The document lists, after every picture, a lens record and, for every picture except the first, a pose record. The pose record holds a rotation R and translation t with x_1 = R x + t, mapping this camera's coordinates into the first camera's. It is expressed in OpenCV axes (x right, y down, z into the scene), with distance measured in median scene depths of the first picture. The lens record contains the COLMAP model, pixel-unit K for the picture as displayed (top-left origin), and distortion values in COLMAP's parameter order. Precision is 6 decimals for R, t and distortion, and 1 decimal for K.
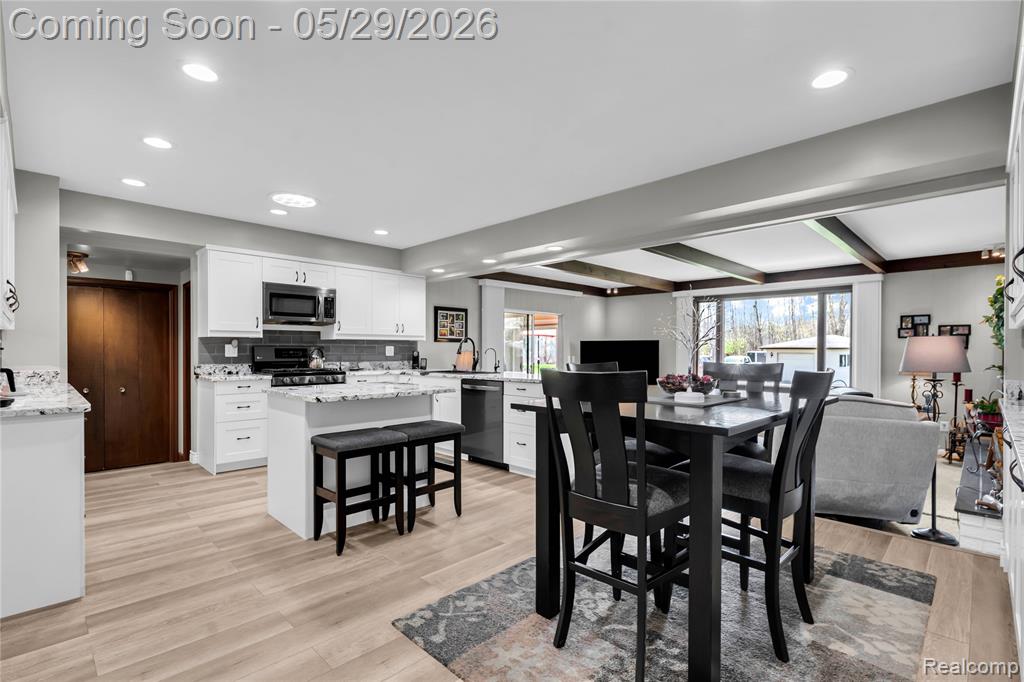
lens RADIAL K [[481.3, 0, 504.0], [0, 481.3, 344.6], [0, 0, 1]] dist [-0.003551, 0.000982]
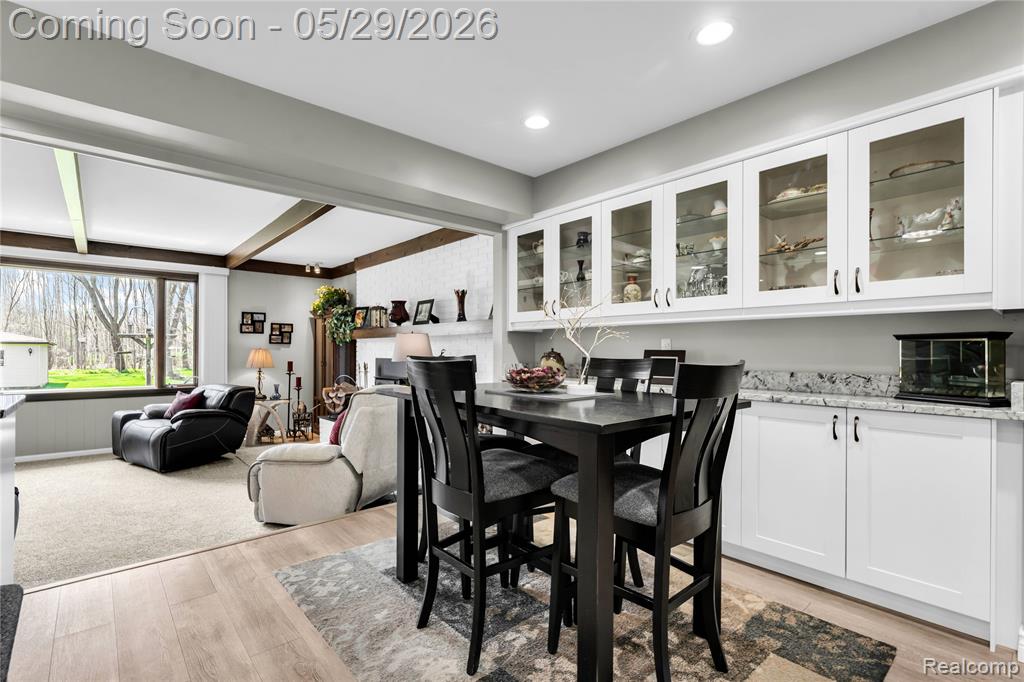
lens RADIAL K [[481.3, 0, 520.2], [0, 481.3, 349.4], [0, 0, 1]] dist [-0.003551, 0.000982]
pose [[0.067418, -0.005206, 0.997711, -0.190598], [-0.013443, 0.999891, 0.006125, 0.007336], [-0.997634, -0.013825, 0.067341, 0.329977]]
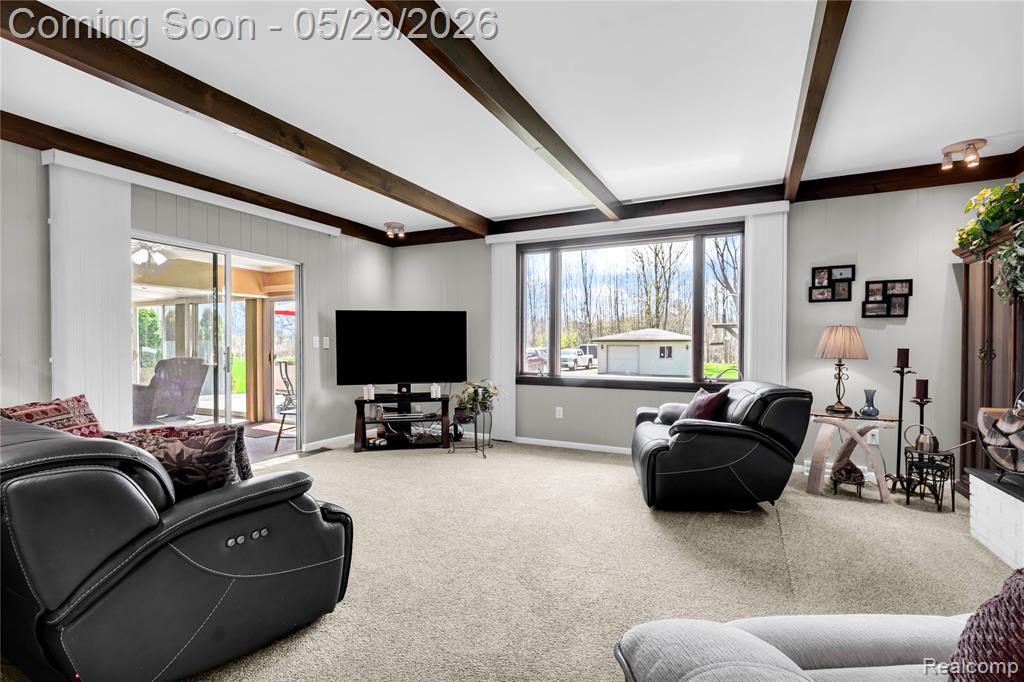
lens RADIAL K [[481.3, 0, 492.2], [0, 481.3, 352.6], [0, 0, 1]] dist [-0.003551, 0.000982]
pose [[0.957177, -0.006766, 0.289424, 0.232396], [-0.000122, 0.999717, 0.023777, 0.039735], [-0.289504, -0.022794, 0.956905, 0.518890]]
